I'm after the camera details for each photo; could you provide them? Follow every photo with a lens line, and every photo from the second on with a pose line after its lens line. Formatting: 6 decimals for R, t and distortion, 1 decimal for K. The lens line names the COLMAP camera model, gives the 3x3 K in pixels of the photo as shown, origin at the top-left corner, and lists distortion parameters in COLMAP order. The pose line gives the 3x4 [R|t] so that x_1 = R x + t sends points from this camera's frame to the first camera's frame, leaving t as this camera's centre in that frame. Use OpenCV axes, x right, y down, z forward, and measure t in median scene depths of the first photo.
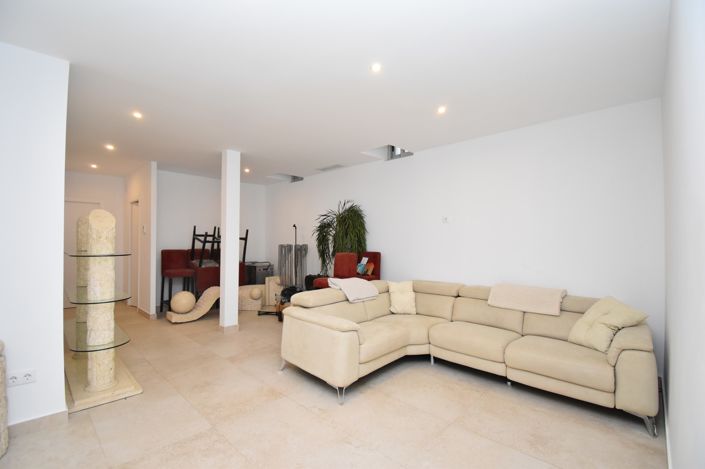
lens RADIAL K [[308.0, 0, 354.0], [0, 308.0, 235.6], [0, 0, 1]] dist [0.026089, -0.031606]
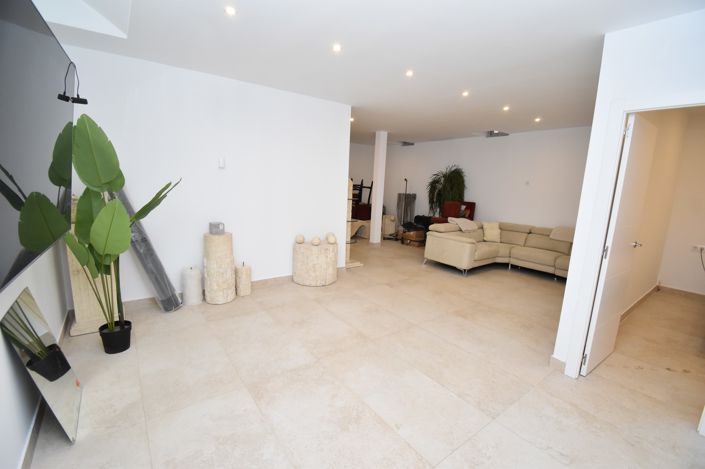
lens RADIAL K [[308.0, 0, 354.0], [0, 308.0, 235.6], [0, 0, 1]] dist [0.026089, -0.031606]
pose [[0.984790, 0.066952, -0.160334, -0.281413], [-0.036275, 0.981668, 0.187117, -0.054074], [0.169923, -0.178455, 0.969165, -0.663104]]
